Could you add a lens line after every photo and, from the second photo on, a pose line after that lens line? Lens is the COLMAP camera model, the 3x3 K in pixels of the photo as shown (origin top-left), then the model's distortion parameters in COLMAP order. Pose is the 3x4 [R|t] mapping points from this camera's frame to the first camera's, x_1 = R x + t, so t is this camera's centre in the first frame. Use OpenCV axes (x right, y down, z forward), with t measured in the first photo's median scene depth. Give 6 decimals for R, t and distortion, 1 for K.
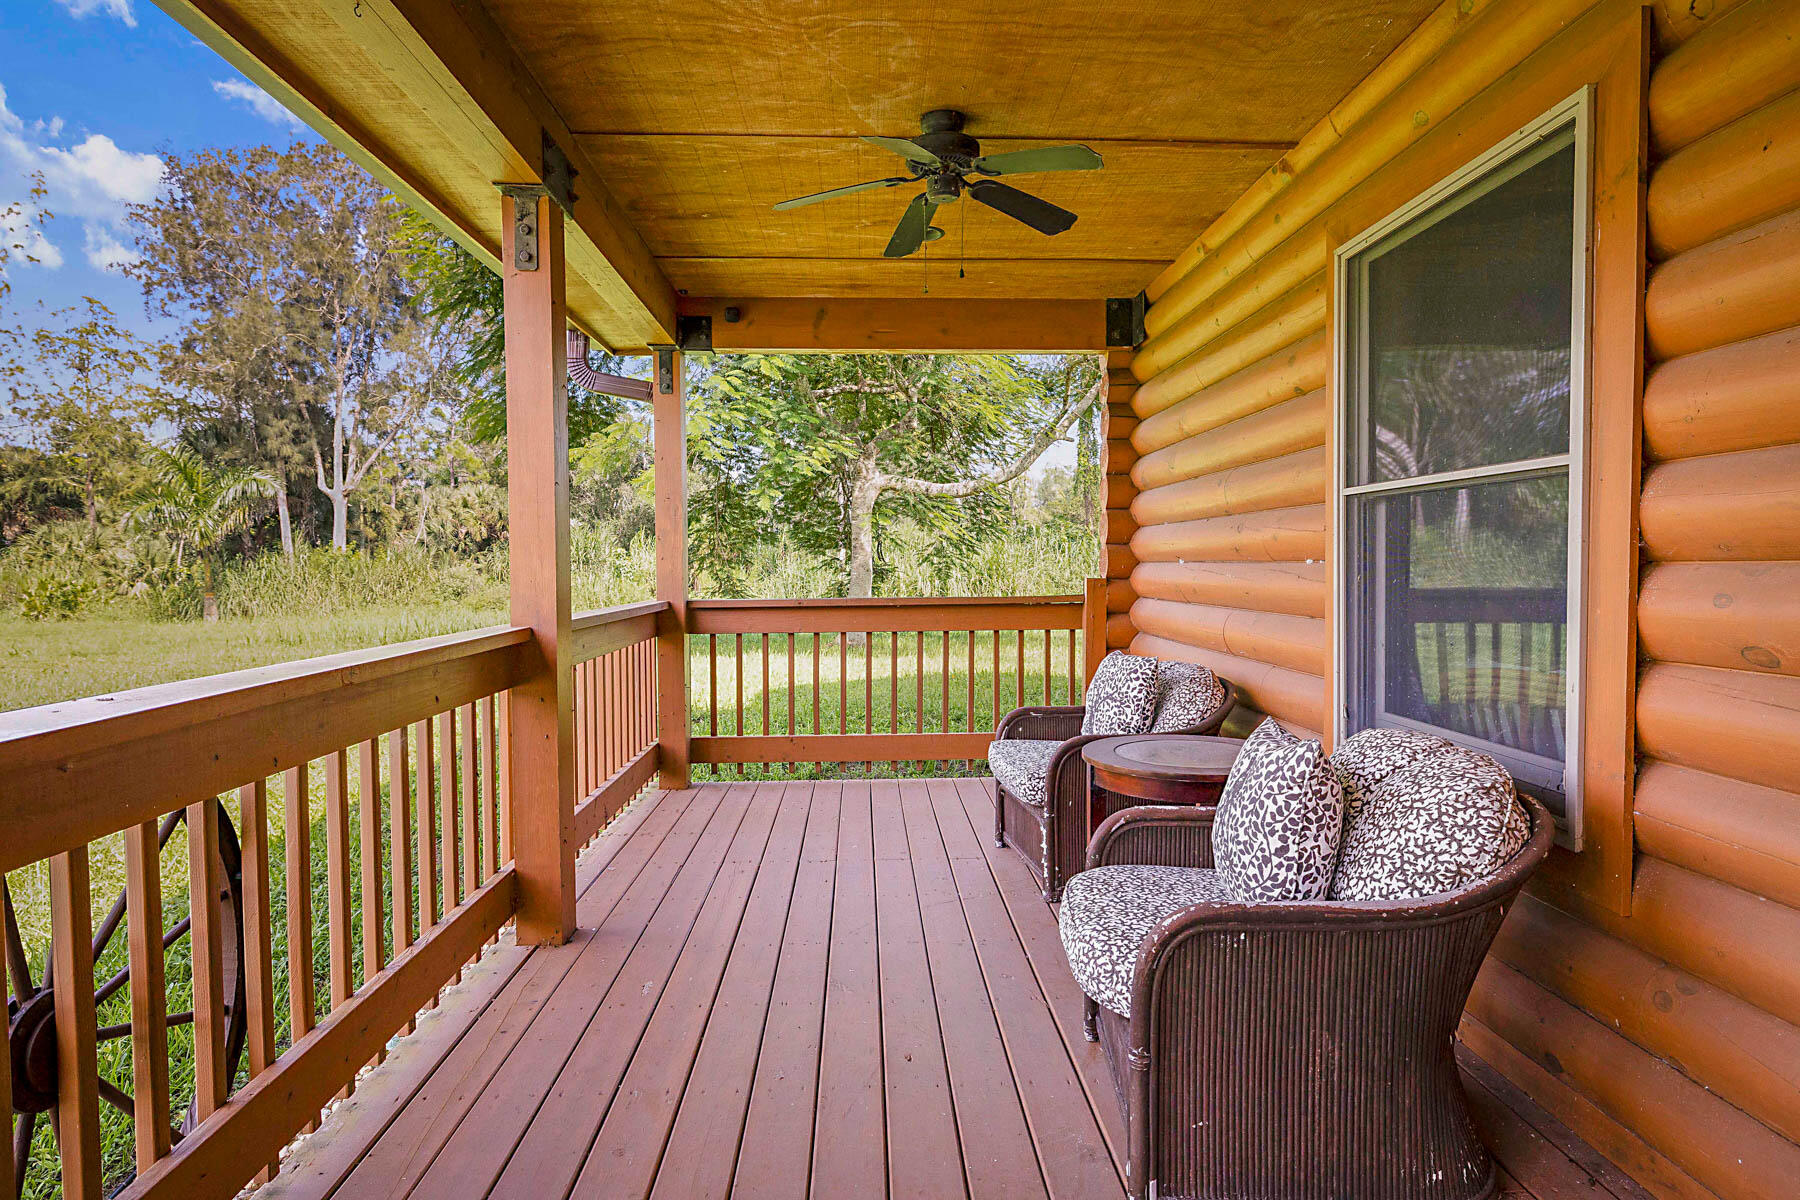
lens RADIAL K [[963.2, 0, 900.0], [0, 963.2, 600.0], [0, 0, 1]] dist [0.000244, -0.000275]
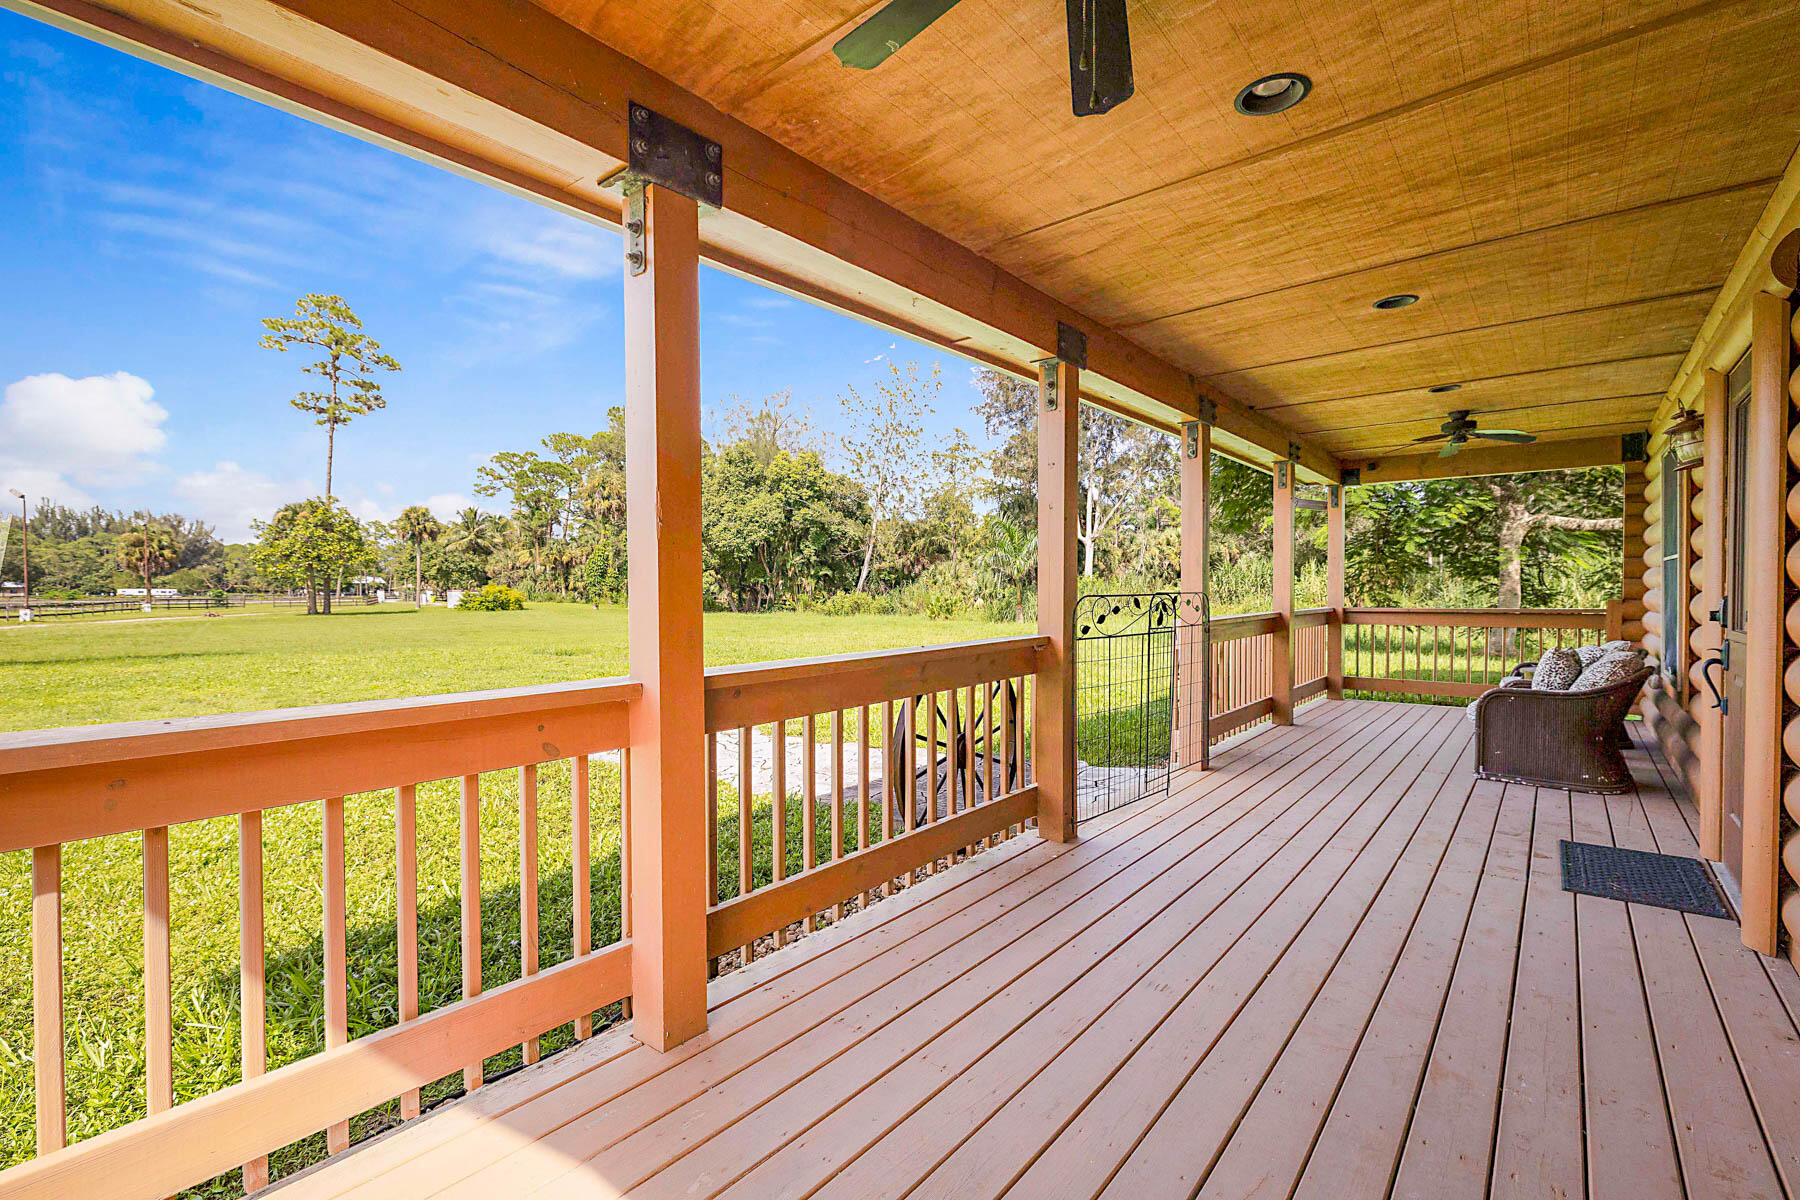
lens RADIAL K [[820.3, 0, 900.0], [0, 820.3, 600.0], [0, 0, 1]] dist [0.000387, -0.000042]
pose [[0.750272, 0.011317, -0.661033, 0.032743], [-0.025688, 0.999597, -0.012042, 0.004226], [0.660631, 0.026015, 0.750260, -0.136206]]
